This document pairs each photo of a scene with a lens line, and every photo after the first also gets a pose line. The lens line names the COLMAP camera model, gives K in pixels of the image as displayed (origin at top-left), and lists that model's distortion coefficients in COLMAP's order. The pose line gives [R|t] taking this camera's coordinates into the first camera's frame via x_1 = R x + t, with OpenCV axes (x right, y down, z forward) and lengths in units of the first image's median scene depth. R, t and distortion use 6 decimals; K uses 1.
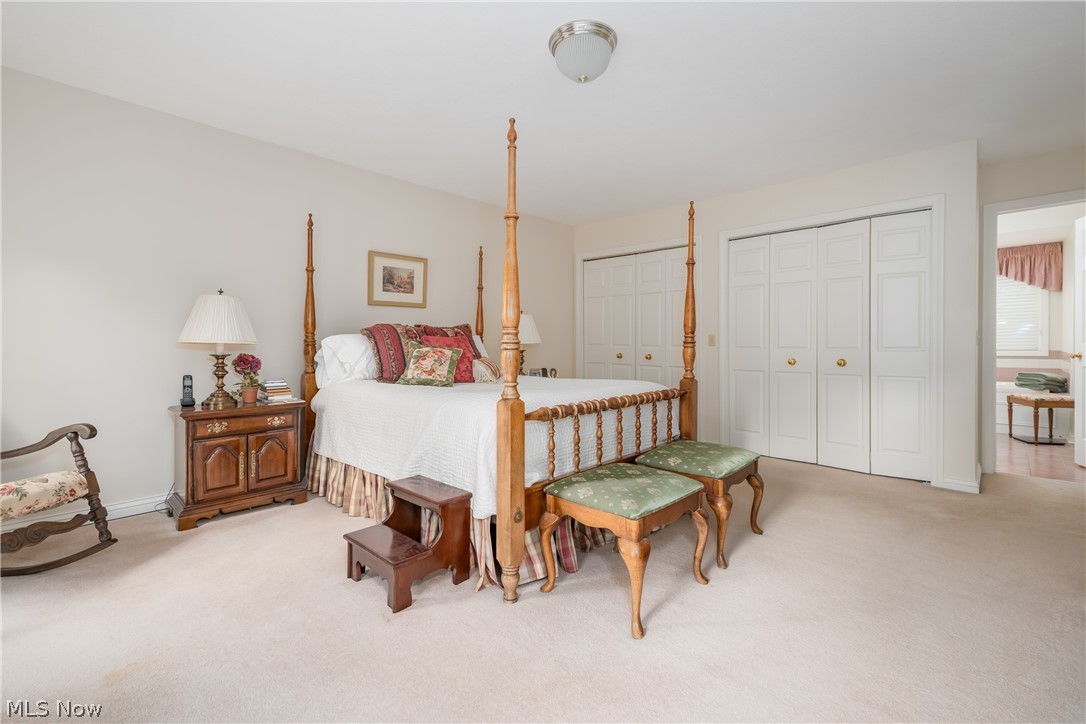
lens RADIAL K [[475.3, 0, 549.2], [0, 475.3, 352.4], [0, 0, 1]] dist [0.014233, -0.000392]
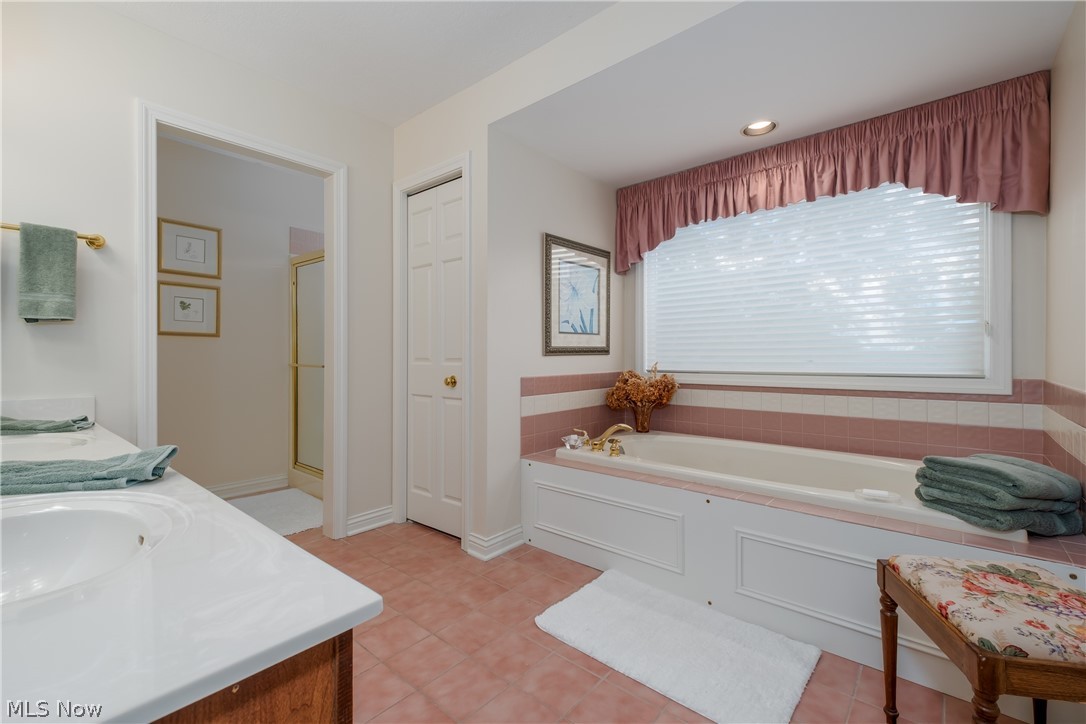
lens RADIAL K [[475.3, 0, 536.9], [0, 475.3, 363.0], [0, 0, 1]] dist [0.014233, -0.000392]
pose [[0.998691, 0.006296, 0.050758, 0.660109], [-0.005883, 0.999948, -0.008286, -0.010917], [-0.050808, 0.007976, 0.998677, 0.656087]]
